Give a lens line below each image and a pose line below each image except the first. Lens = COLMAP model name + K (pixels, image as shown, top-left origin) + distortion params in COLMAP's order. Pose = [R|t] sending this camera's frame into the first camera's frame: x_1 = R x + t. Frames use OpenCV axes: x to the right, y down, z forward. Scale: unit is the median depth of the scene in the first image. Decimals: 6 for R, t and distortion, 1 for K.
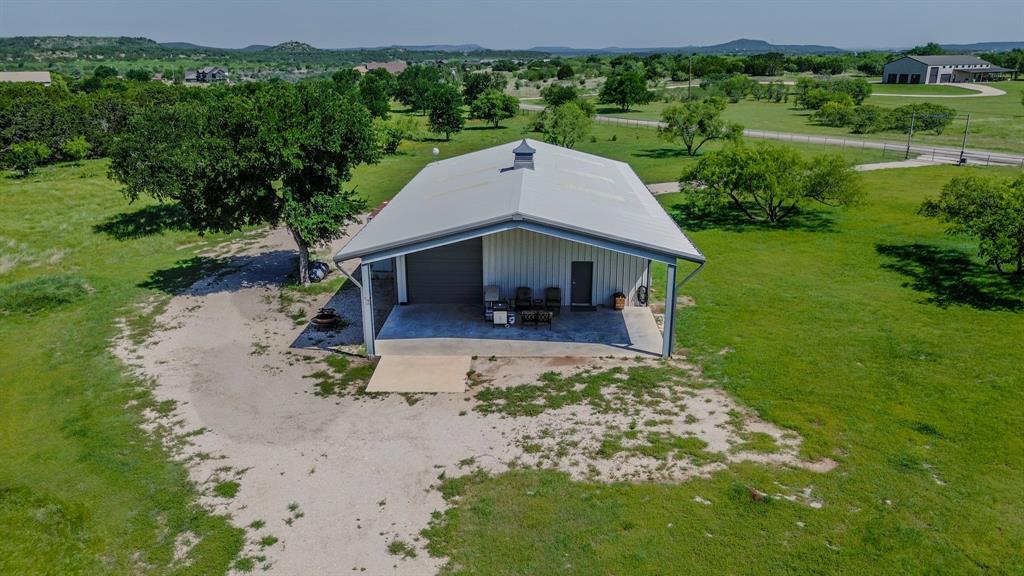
lens RADIAL K [[739.4, 0, 514.6], [0, 739.4, 284.3], [0, 0, 1]] dist [0.060820, -0.054037]
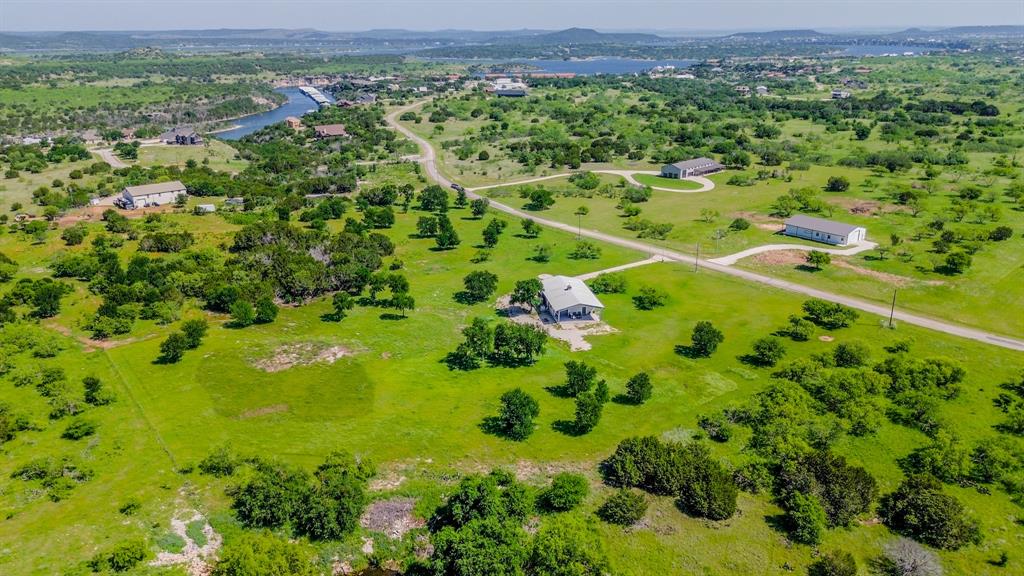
lens RADIAL K [[739.4, 0, 514.6], [0, 739.4, 284.3], [0, 0, 1]] dist [0.060820, -0.054037]
pose [[0.978006, -0.064960, 0.198204, -2.092876], [0.060038, 0.997722, 0.030746, -0.553912], [-0.199750, -0.018170, 0.979678, -6.108681]]
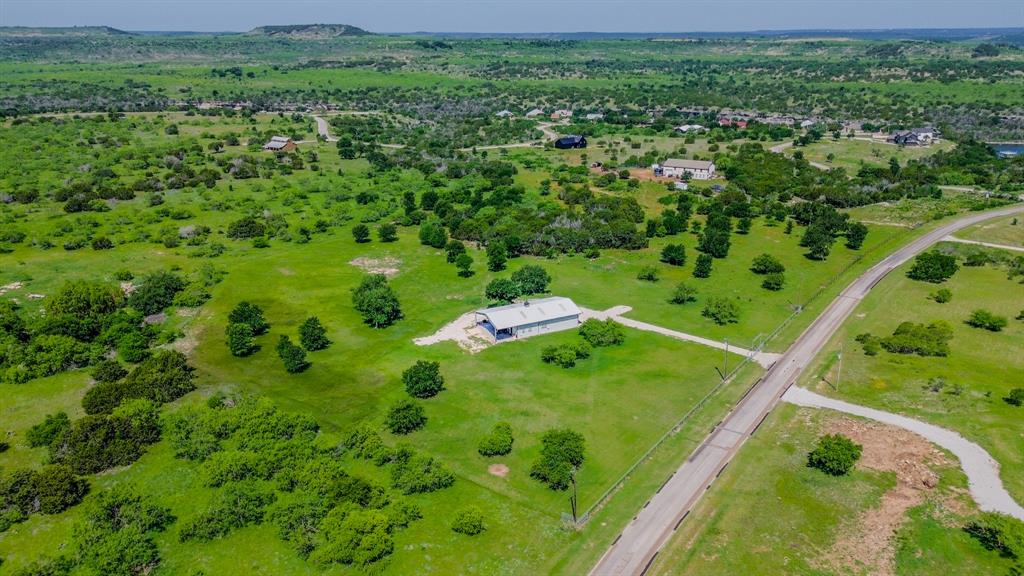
lens RADIAL K [[729.2, 0, 512.0], [0, 729.2, 288.0], [0, 0, 1]] dist [0.060089, -0.054518]
pose [[0.486925, 0.291455, -0.823382, 5.599832], [-0.260696, 0.948211, 0.181473, -1.608399], [0.833631, 0.126289, 0.537689, -2.439809]]
